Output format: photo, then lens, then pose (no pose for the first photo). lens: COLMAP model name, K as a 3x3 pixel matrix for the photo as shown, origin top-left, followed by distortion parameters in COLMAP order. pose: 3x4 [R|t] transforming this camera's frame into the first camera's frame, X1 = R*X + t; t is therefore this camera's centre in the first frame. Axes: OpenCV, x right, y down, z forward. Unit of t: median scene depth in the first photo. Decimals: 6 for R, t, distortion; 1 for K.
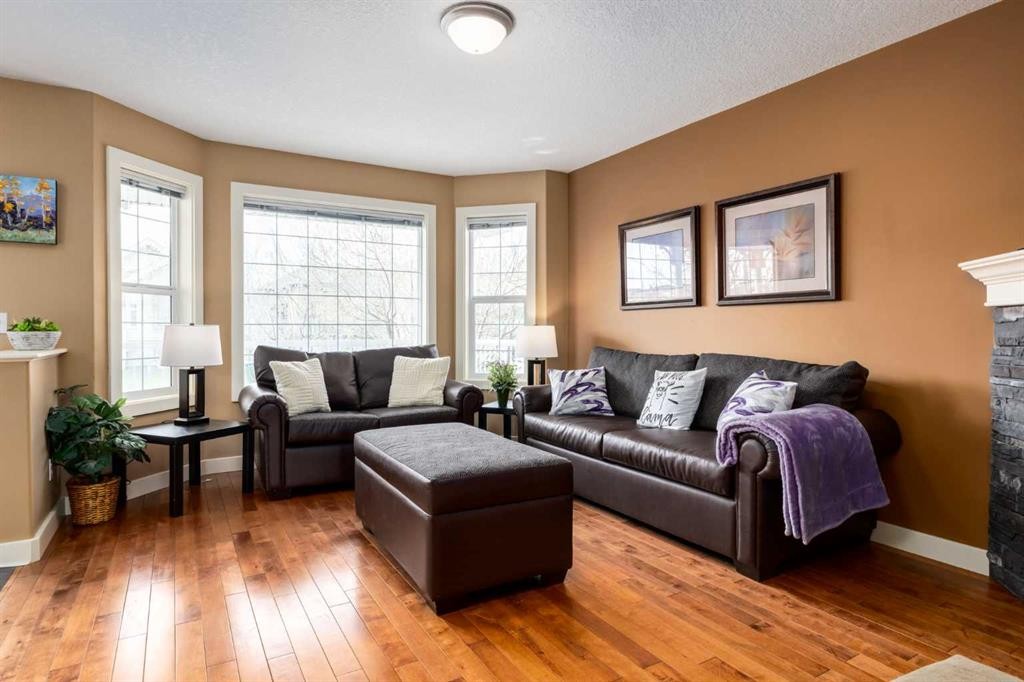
lens RADIAL K [[586.8, 0, 530.1], [0, 586.8, 325.3], [0, 0, 1]] dist [0.004706, 0.000706]
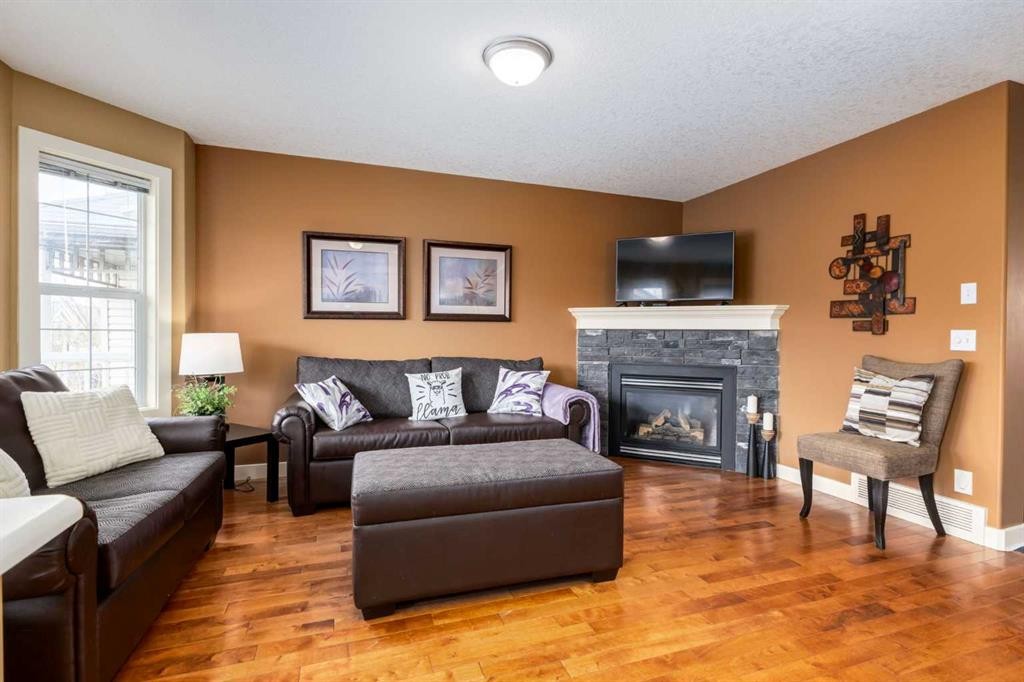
lens RADIAL K [[486.5, 0, 514.0], [0, 486.5, 336.4], [0, 0, 1]] dist [0.008096, 0.000129]
pose [[0.196779, 0.000905, 0.980447, -0.759599], [-0.013683, 0.999905, 0.001824, -0.002882], [-0.980352, -0.013774, 0.196773, 0.650664]]
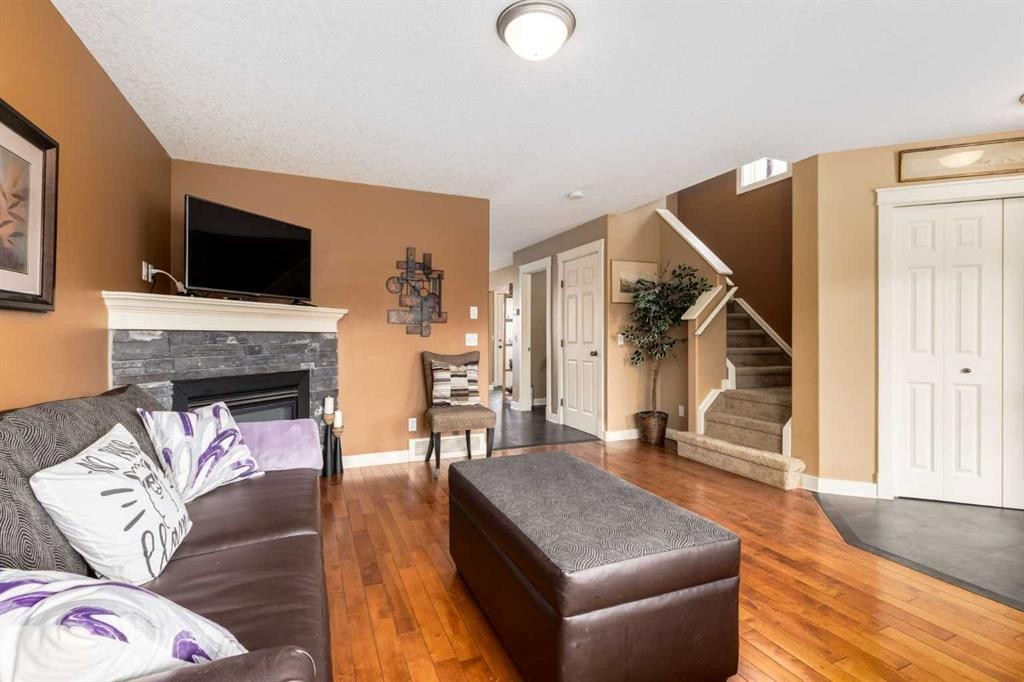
lens RADIAL K [[469.2, 0, 513.9], [0, 469.2, 333.8], [0, 0, 1]] dist [0.000749, 0.000015]
pose [[-0.991249, 0.002978, 0.131972, -0.118644], [0.001585, 0.999942, -0.010656, -0.007517], [-0.131996, -0.010353, -0.991196, 1.375927]]
